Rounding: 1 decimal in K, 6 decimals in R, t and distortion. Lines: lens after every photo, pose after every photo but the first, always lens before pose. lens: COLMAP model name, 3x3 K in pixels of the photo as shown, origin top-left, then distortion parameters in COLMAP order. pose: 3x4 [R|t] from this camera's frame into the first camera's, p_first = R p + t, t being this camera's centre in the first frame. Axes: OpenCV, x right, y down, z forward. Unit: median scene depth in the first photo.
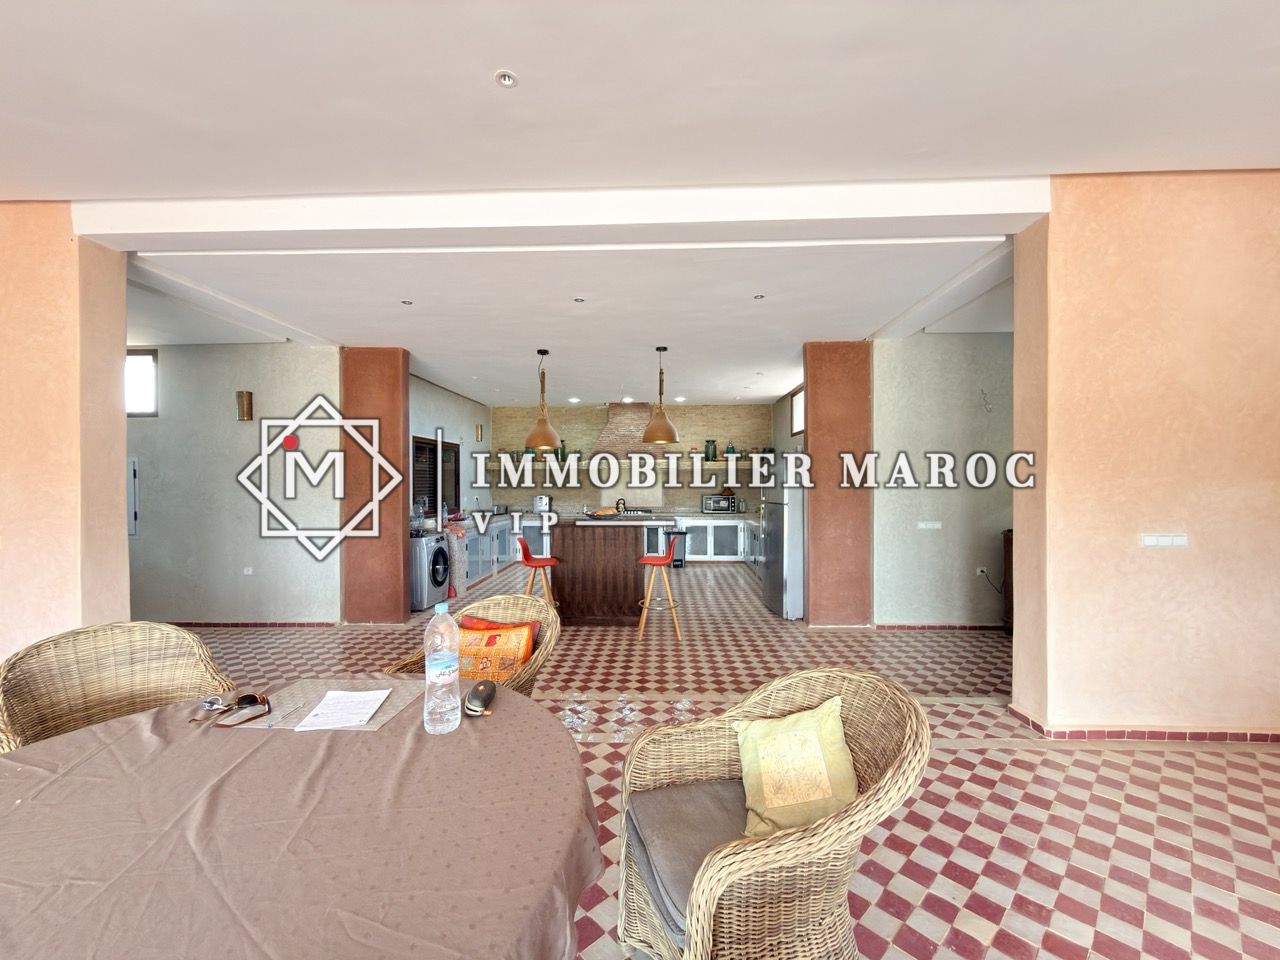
lens RADIAL K [[511.0, 0, 641.6], [0, 511.0, 483.4], [0, 0, 1]] dist [-0.000050, 0.000273]
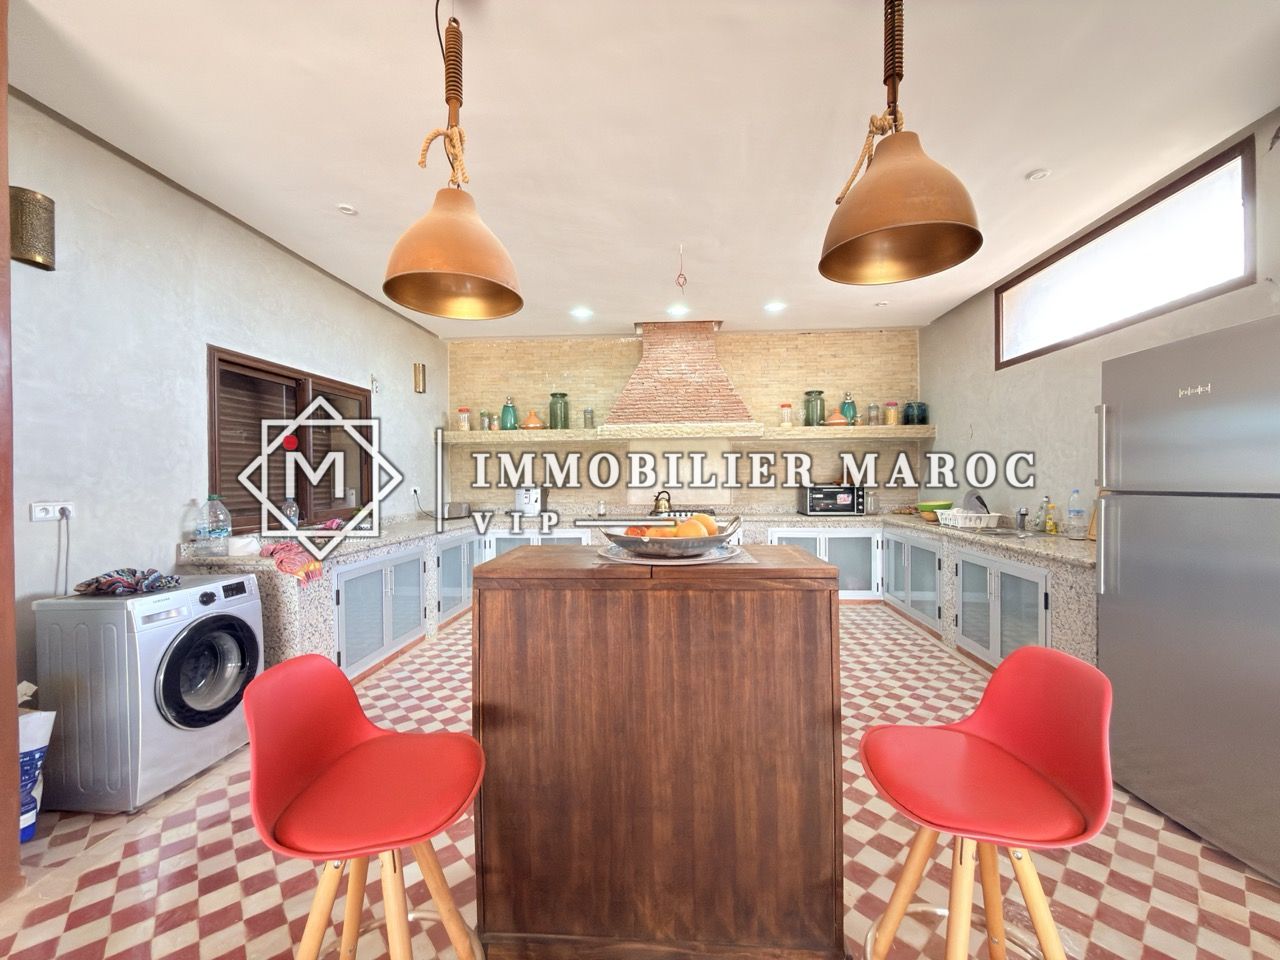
lens RADIAL K [[511.0, 0, 641.6], [0, 511.0, 483.4], [0, 0, 1]] dist [-0.000050, 0.000273]
pose [[0.999488, -0.004670, -0.031656, -0.047652], [0.004872, 0.999968, 0.006294, 0.017826], [0.031625, -0.006445, 0.999479, 0.424854]]
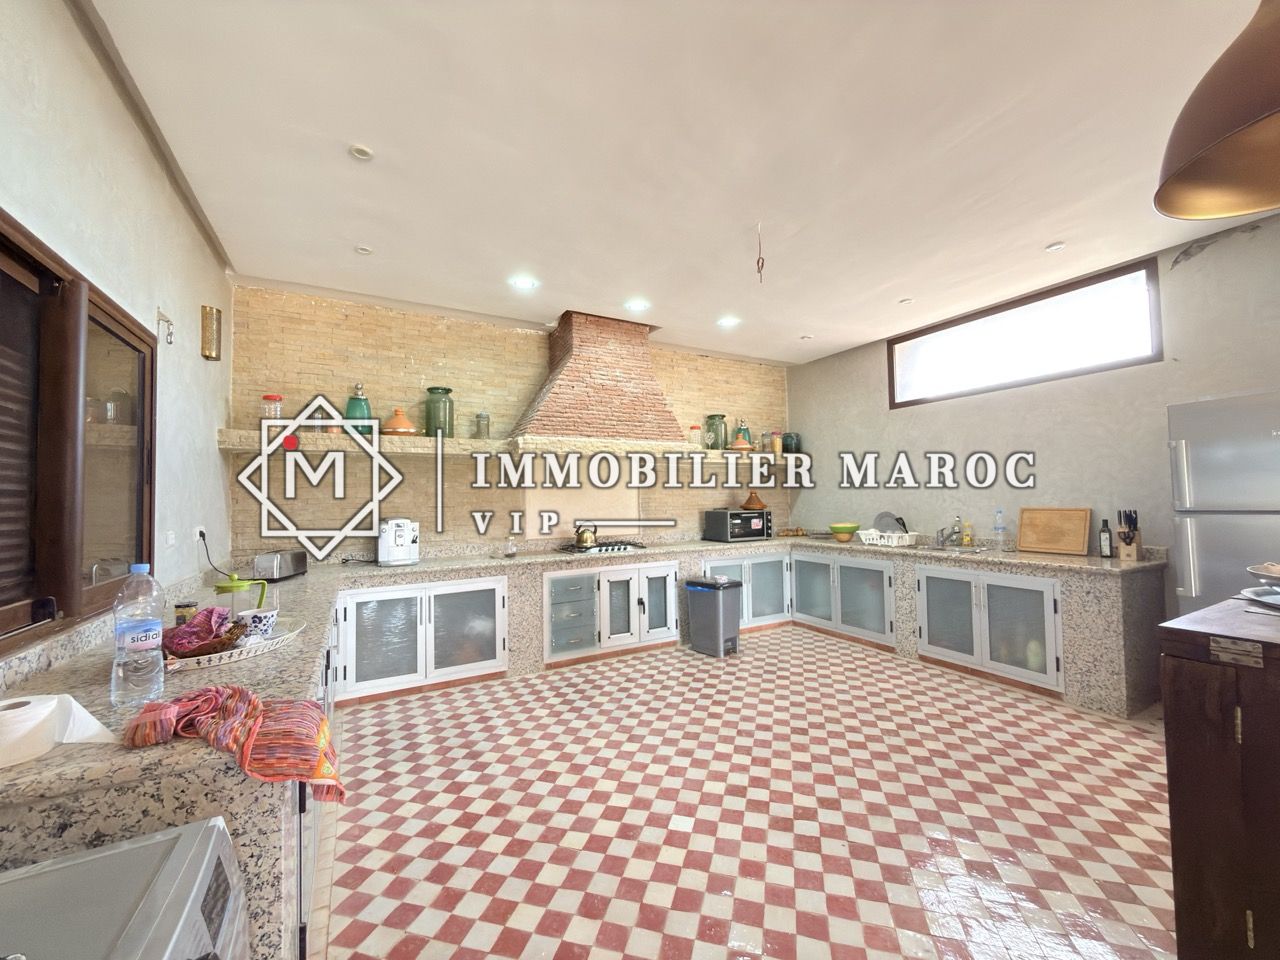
lens RADIAL K [[511.0, 0, 641.6], [0, 511.0, 483.4], [0, 0, 1]] dist [-0.000050, 0.000273]
pose [[0.857048, 0.005419, 0.515209, -0.248234], [0.016477, 0.999145, -0.037919, 0.014292], [-0.514974, 0.040988, 0.856225, 0.577697]]
